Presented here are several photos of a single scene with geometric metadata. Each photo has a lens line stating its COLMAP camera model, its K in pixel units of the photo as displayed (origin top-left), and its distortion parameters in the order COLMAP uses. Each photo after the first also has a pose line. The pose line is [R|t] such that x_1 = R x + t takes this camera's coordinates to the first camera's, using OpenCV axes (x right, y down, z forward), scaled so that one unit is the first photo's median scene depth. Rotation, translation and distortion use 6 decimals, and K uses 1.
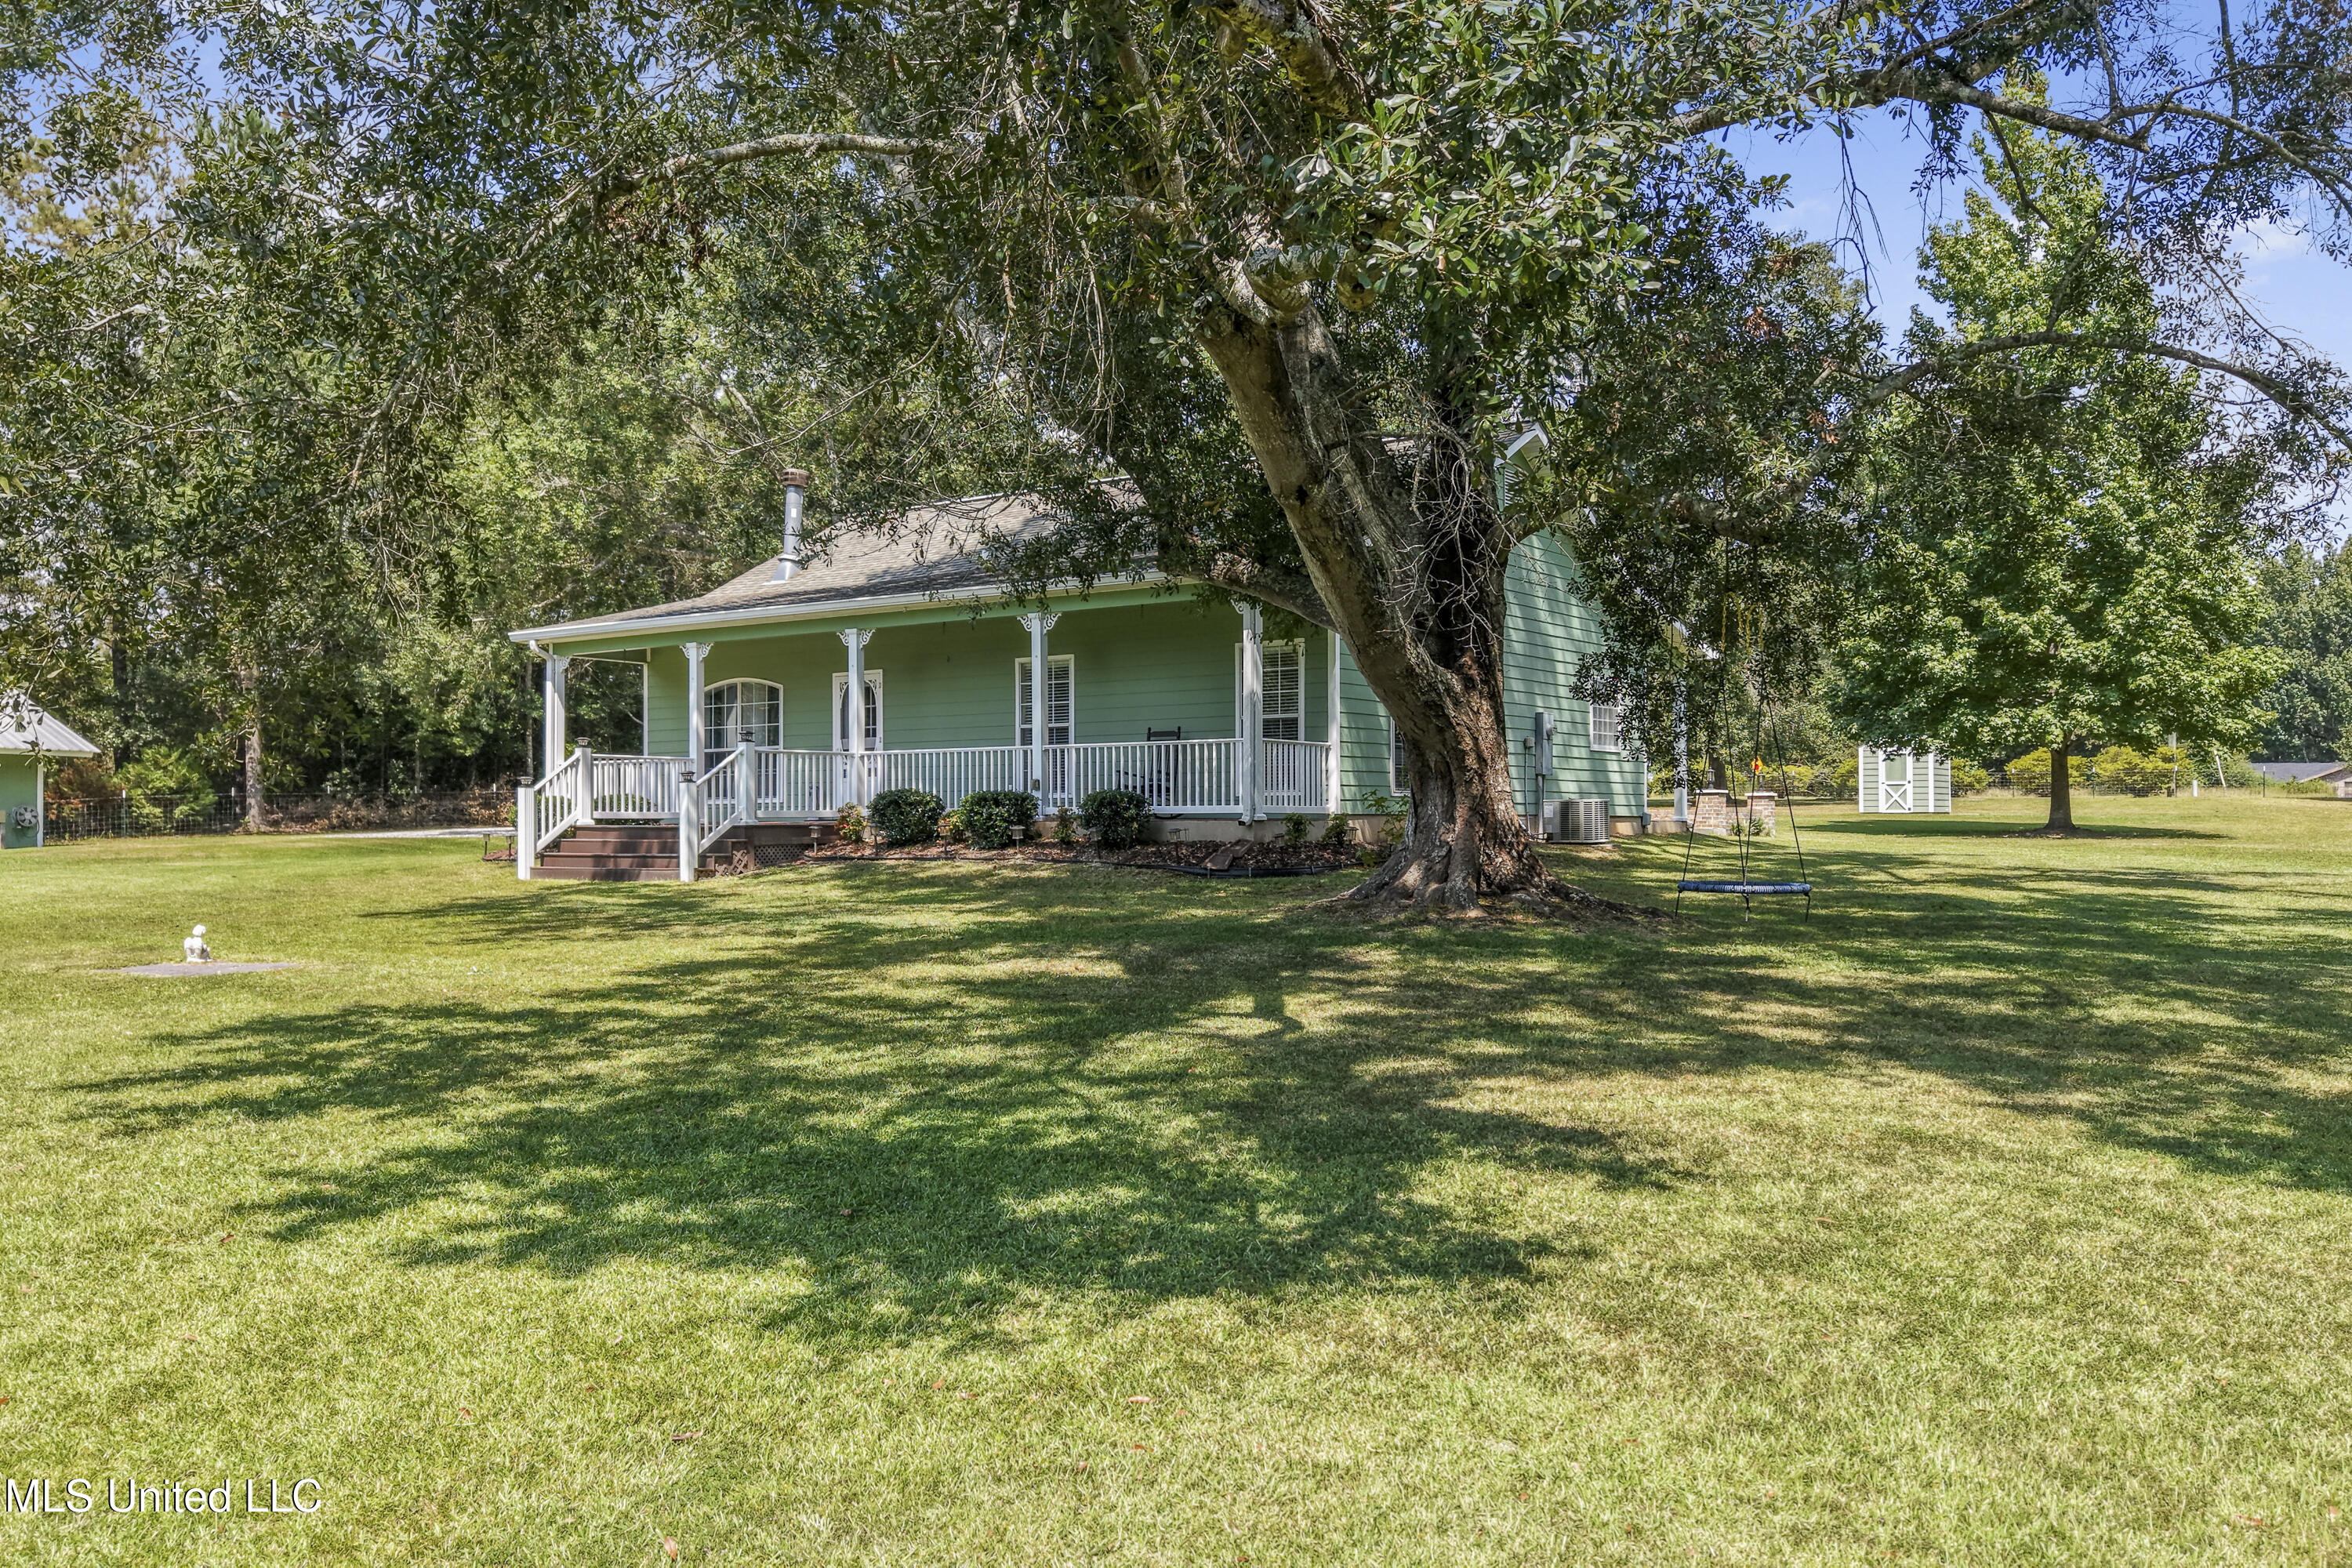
lens RADIAL K [[1847.7, 0, 1172.2], [0, 1847.7, 773.8], [0, 0, 1]] dist [0.034789, -0.032443]
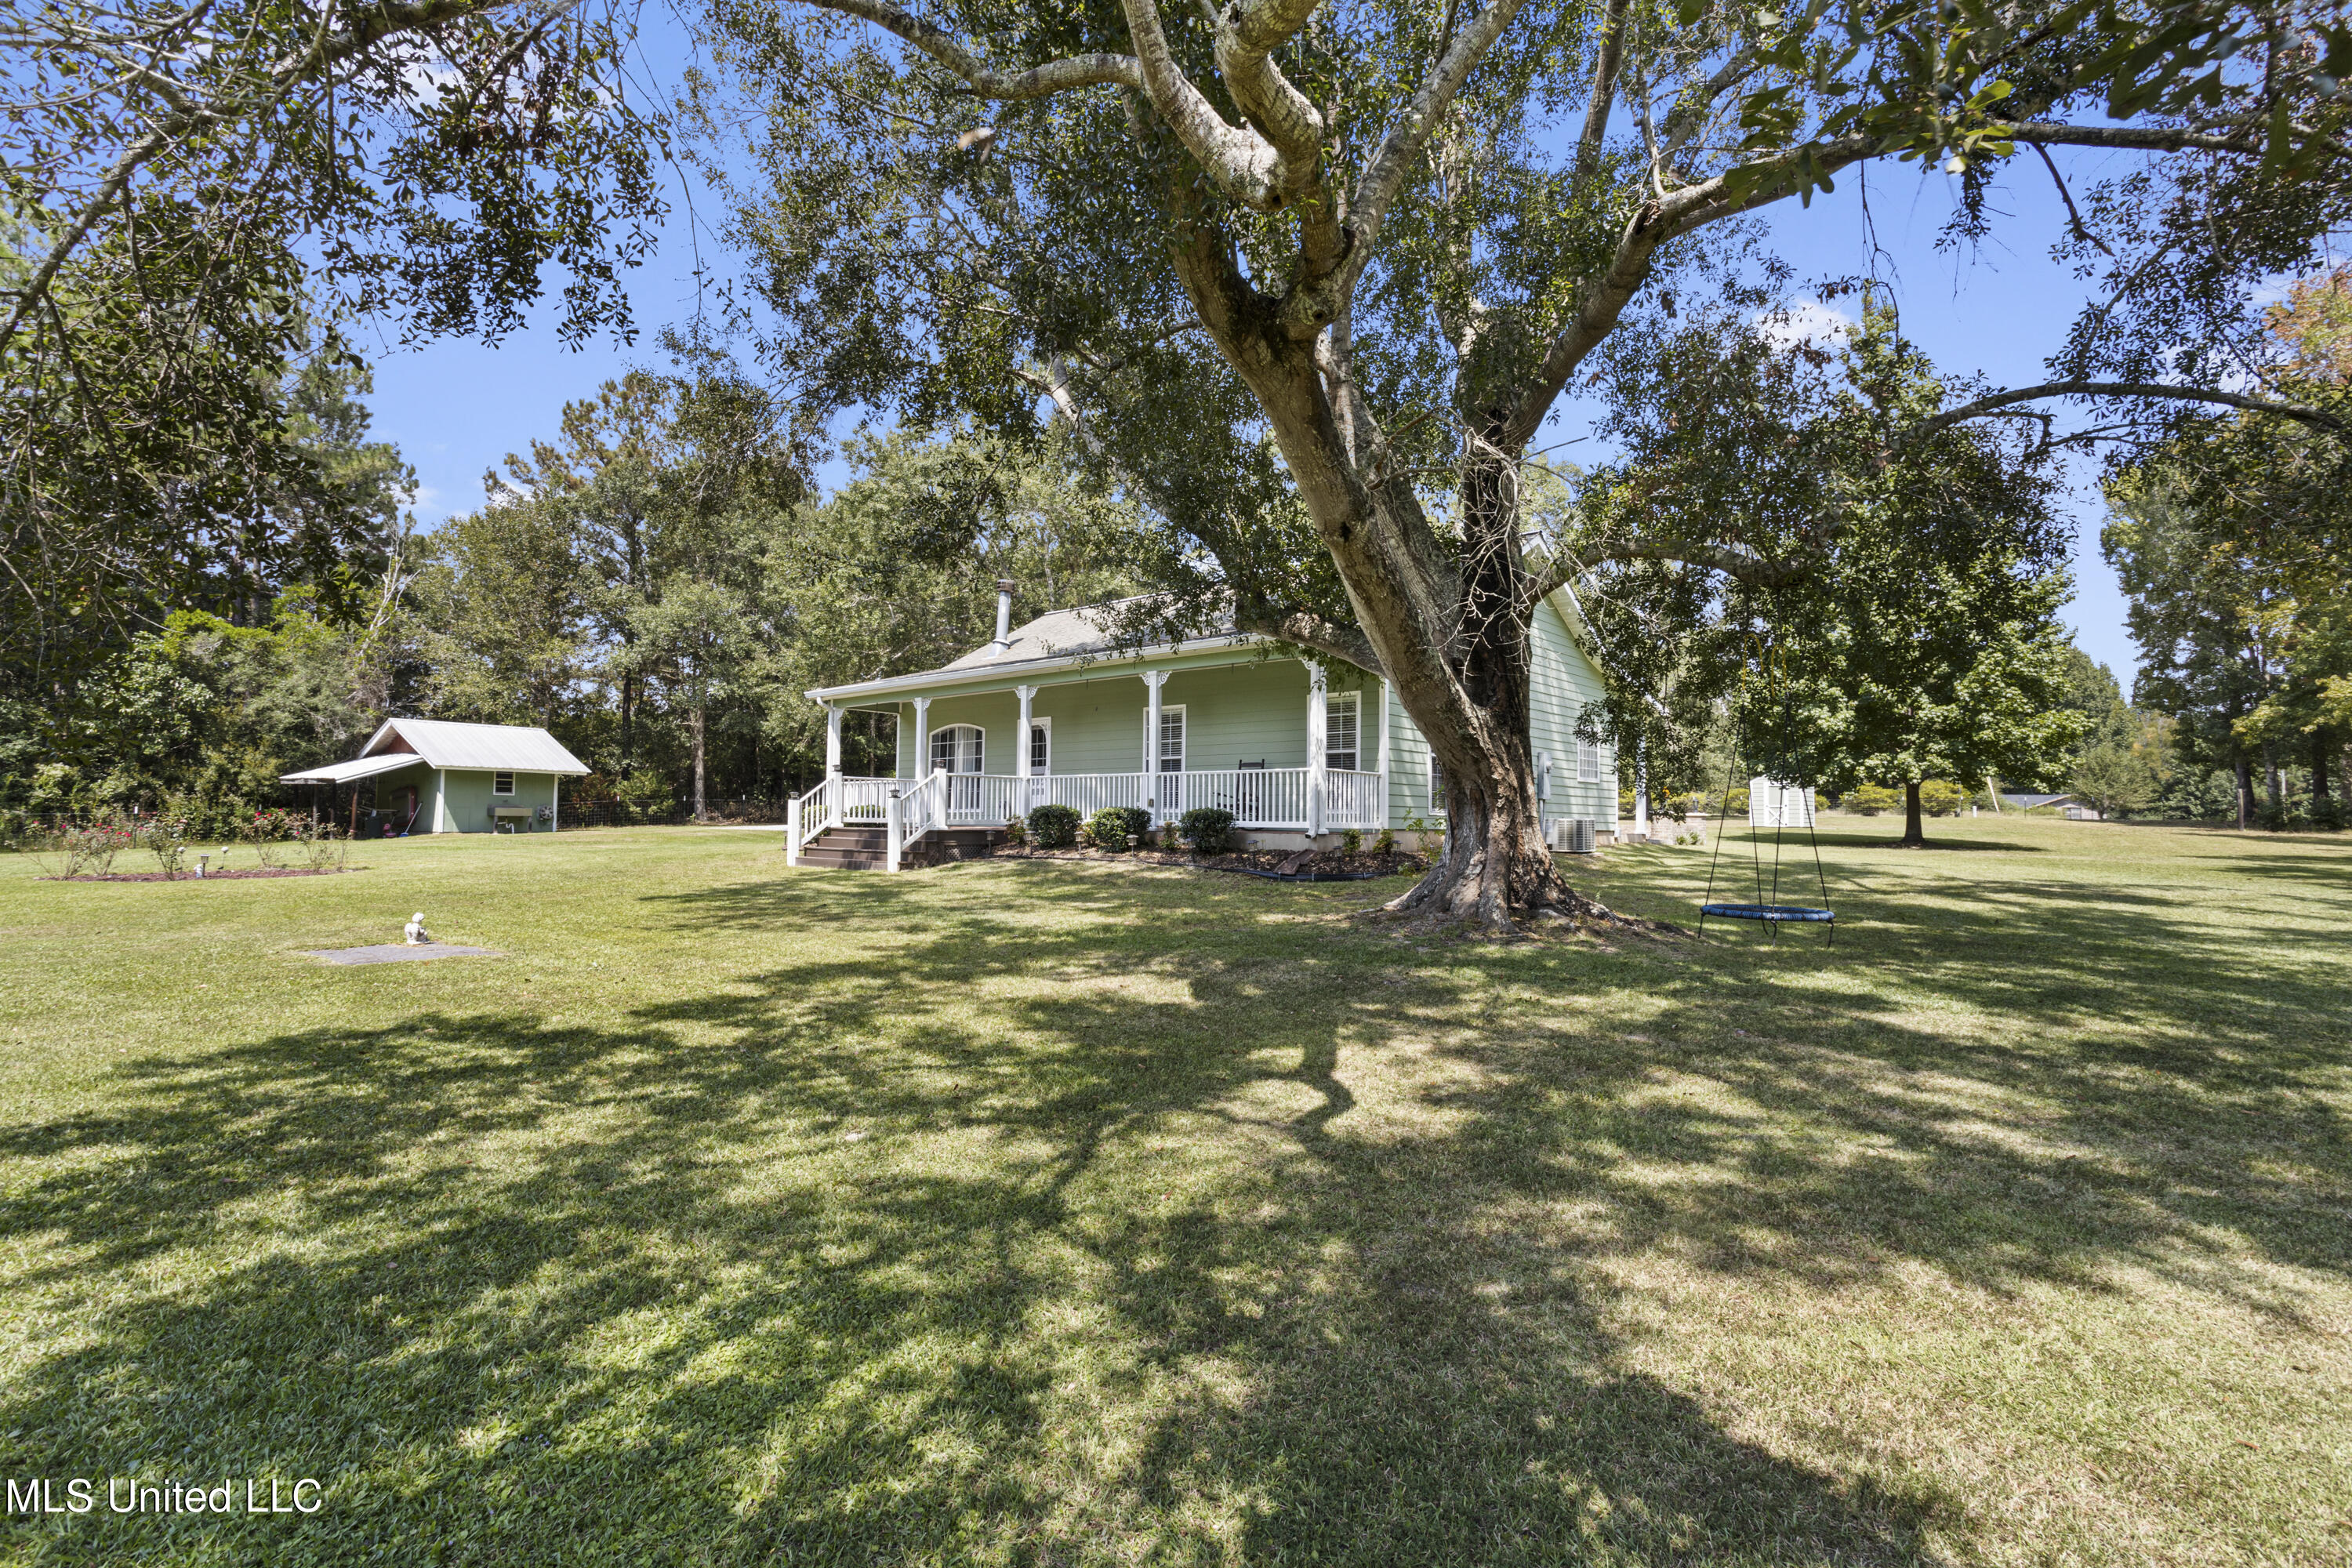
lens RADIAL K [[1114.4, 0, 1185.5], [0, 1114.4, 766.5], [0, 0, 1]] dist [-0.019445, 0.001438]
pose [[0.995478, 0.009377, -0.094528, 0.021600], [-0.011552, 0.999680, -0.022482, -0.002148], [0.094287, 0.023473, 0.995268, 0.197472]]
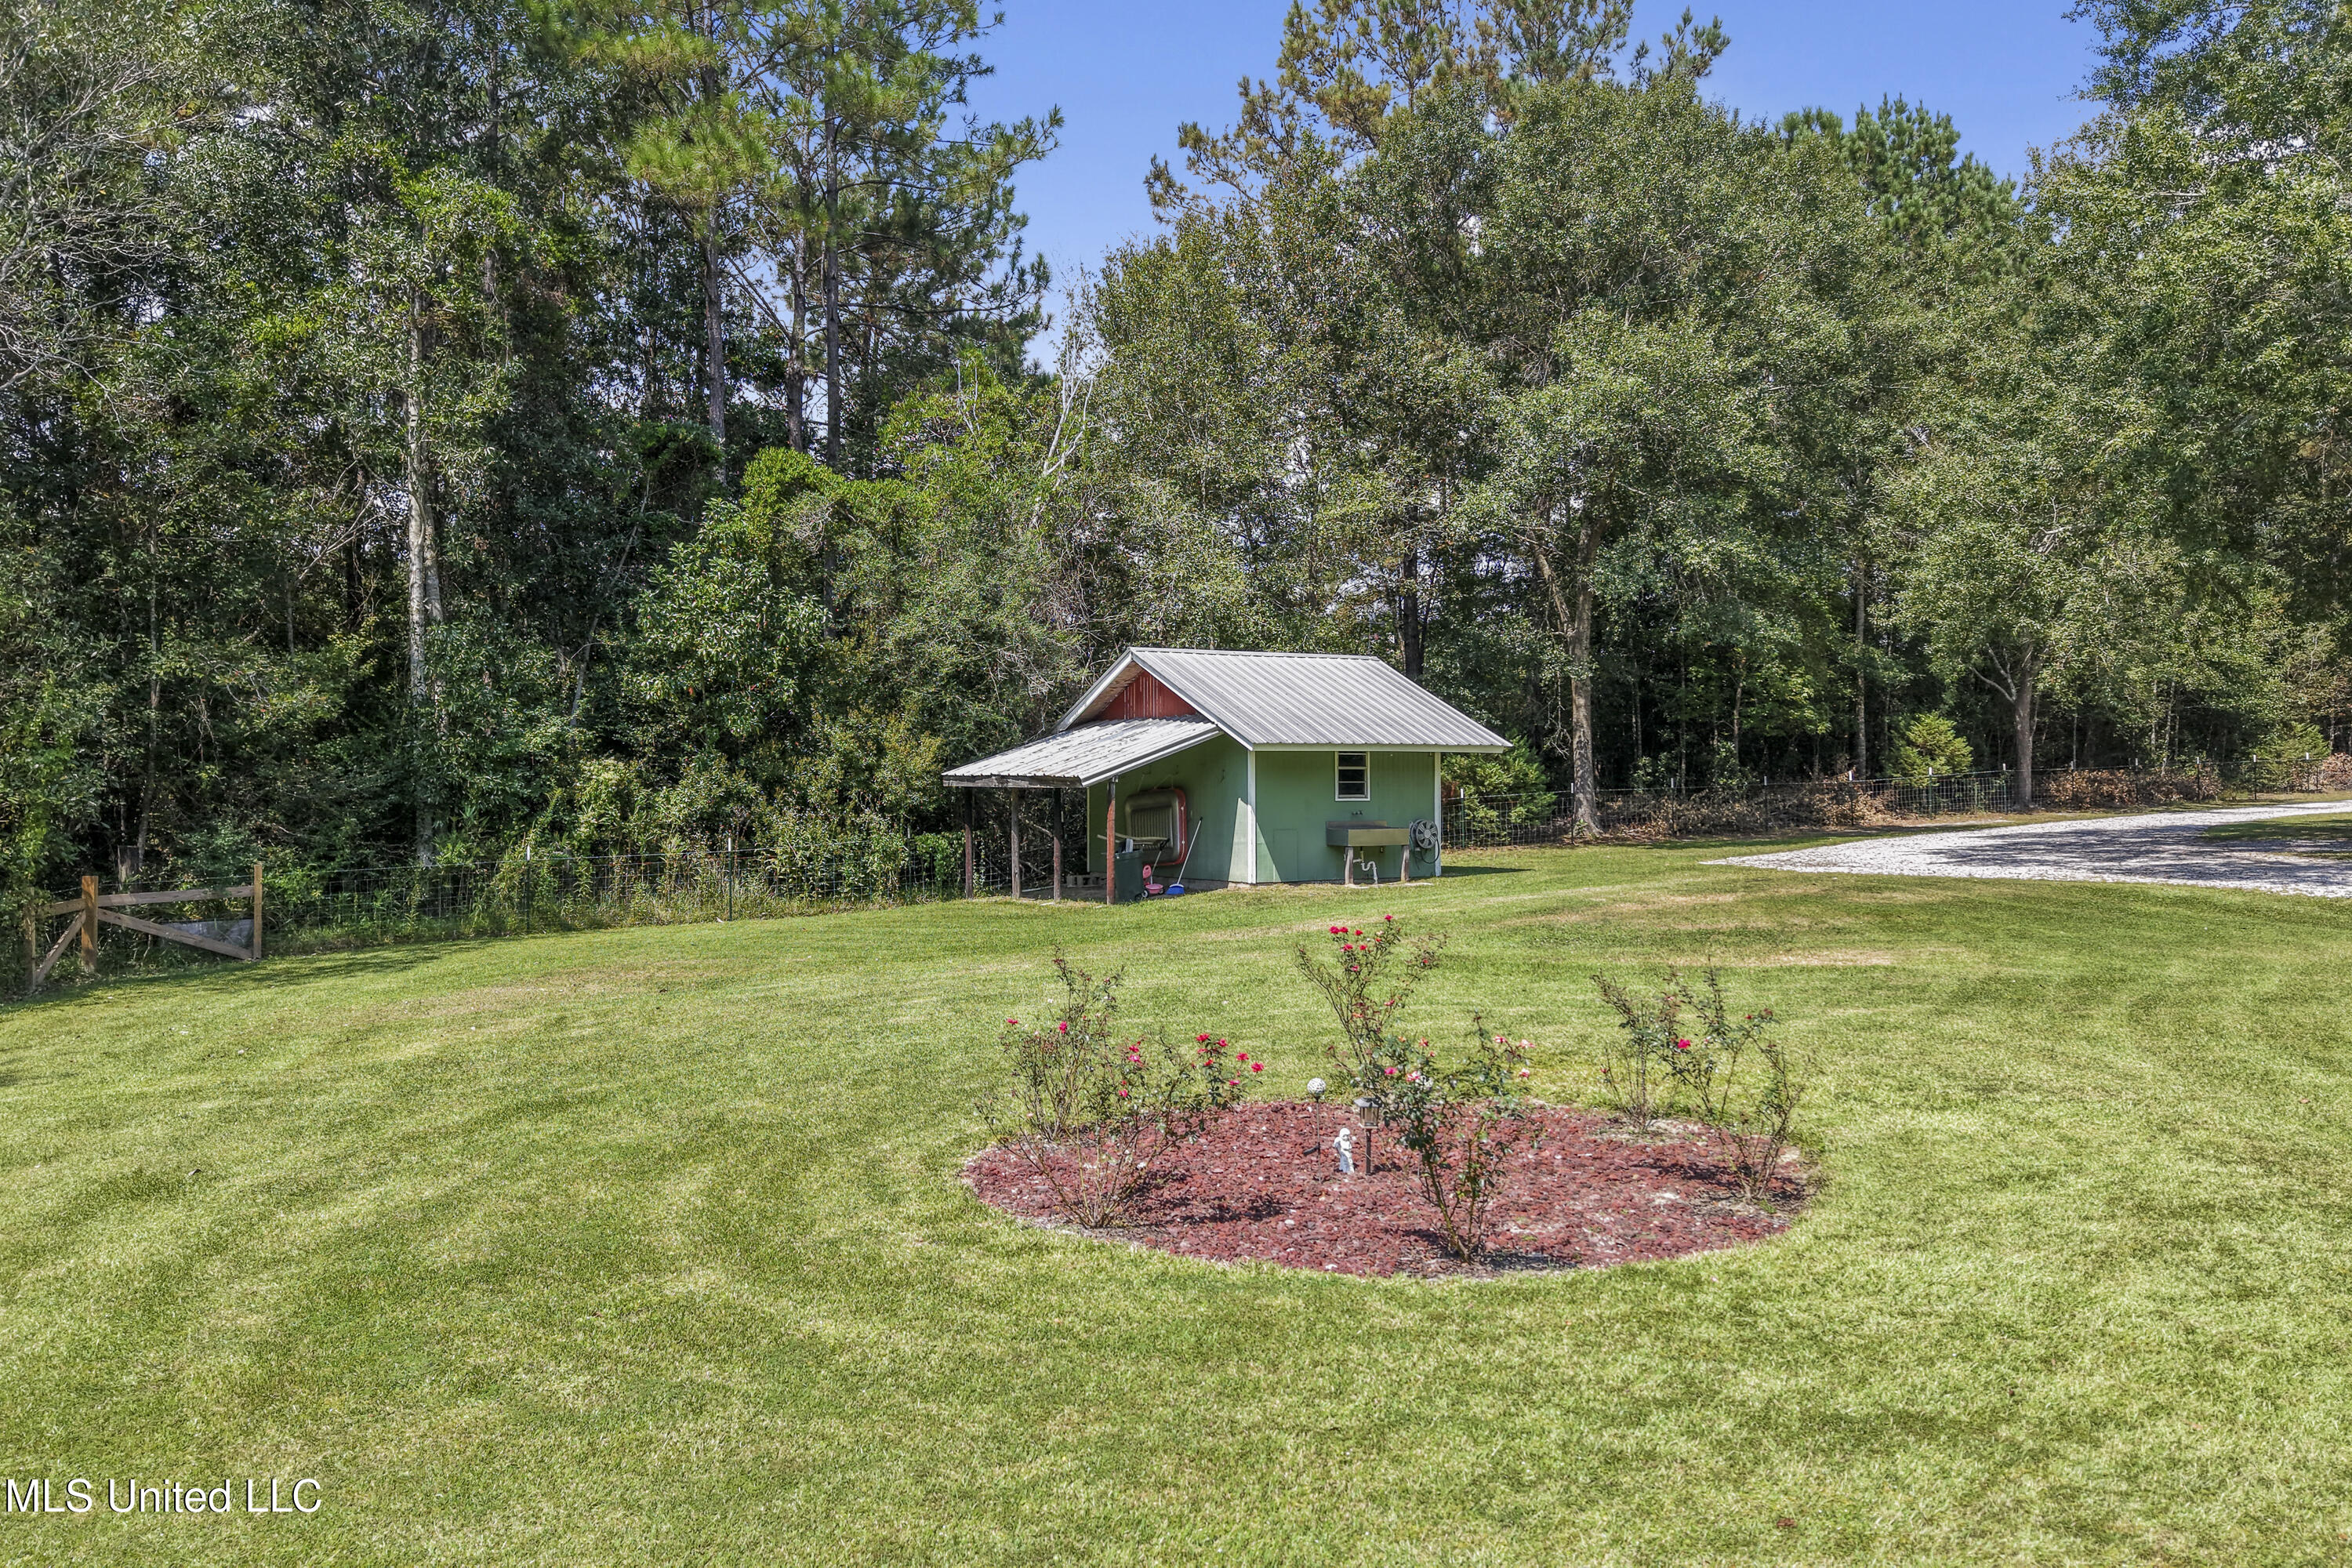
lens RADIAL K [[1847.7, 0, 1171.2], [0, 1847.7, 789.2], [0, 0, 1]] dist [0.034789, -0.032443]
pose [[0.871771, -0.000935, -0.489912, -0.584830], [0.015733, 0.999536, 0.026089, -0.026235], [0.489660, -0.030451, 0.871381, 0.540392]]
